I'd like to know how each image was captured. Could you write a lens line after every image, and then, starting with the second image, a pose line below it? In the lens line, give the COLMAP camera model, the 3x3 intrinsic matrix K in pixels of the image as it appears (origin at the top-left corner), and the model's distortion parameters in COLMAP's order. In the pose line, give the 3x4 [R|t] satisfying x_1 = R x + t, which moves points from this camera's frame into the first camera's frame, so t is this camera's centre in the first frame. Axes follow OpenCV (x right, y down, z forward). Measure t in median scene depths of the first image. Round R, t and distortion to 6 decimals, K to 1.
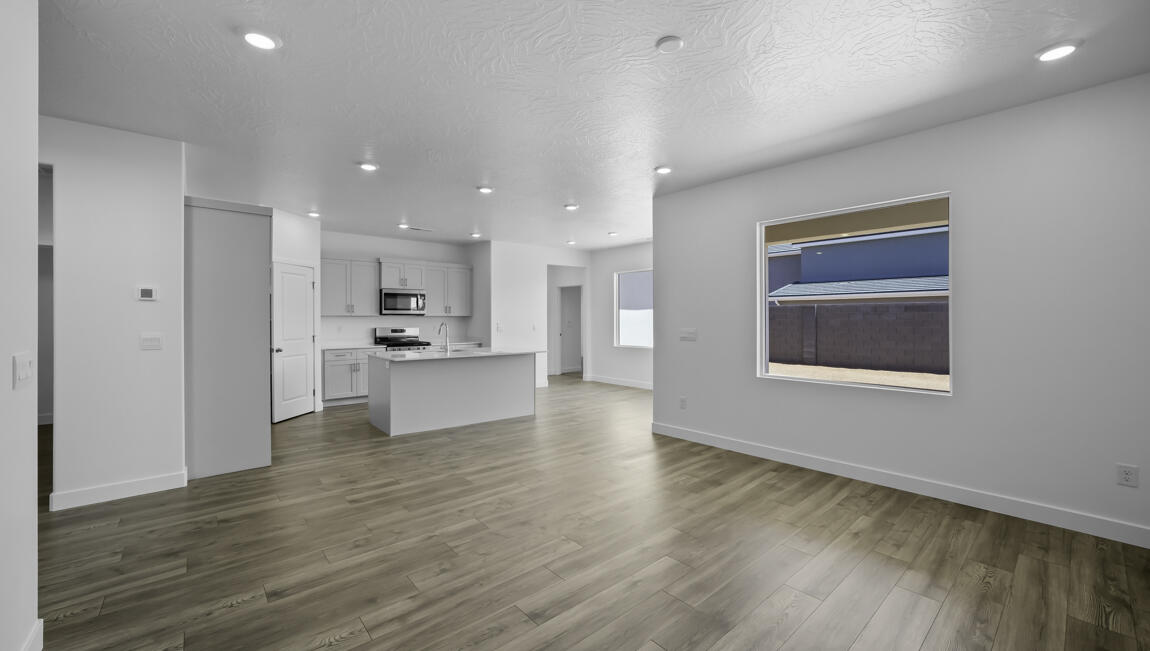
lens RADIAL K [[441.0, 0, 568.4], [0, 441.0, 319.4], [0, 0, 1]] dist [-0.024934, 0.000285]
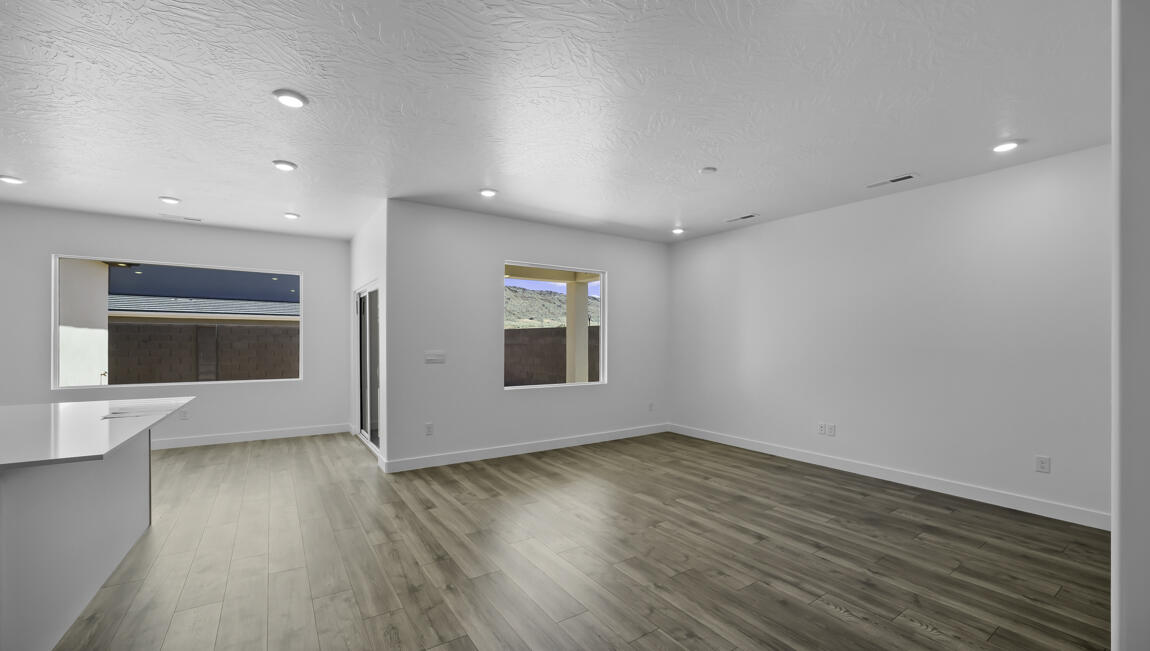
lens RADIAL K [[458.1, 0, 578.2], [0, 458.1, 340.6], [0, 0, 1]] dist [-0.024190, 0.000100]
pose [[0.108325, 0.007058, 0.994090, -0.942521], [-0.002057, 0.999974, -0.006876, 0.009305], [-0.994113, -0.001300, 0.108337, 0.808032]]
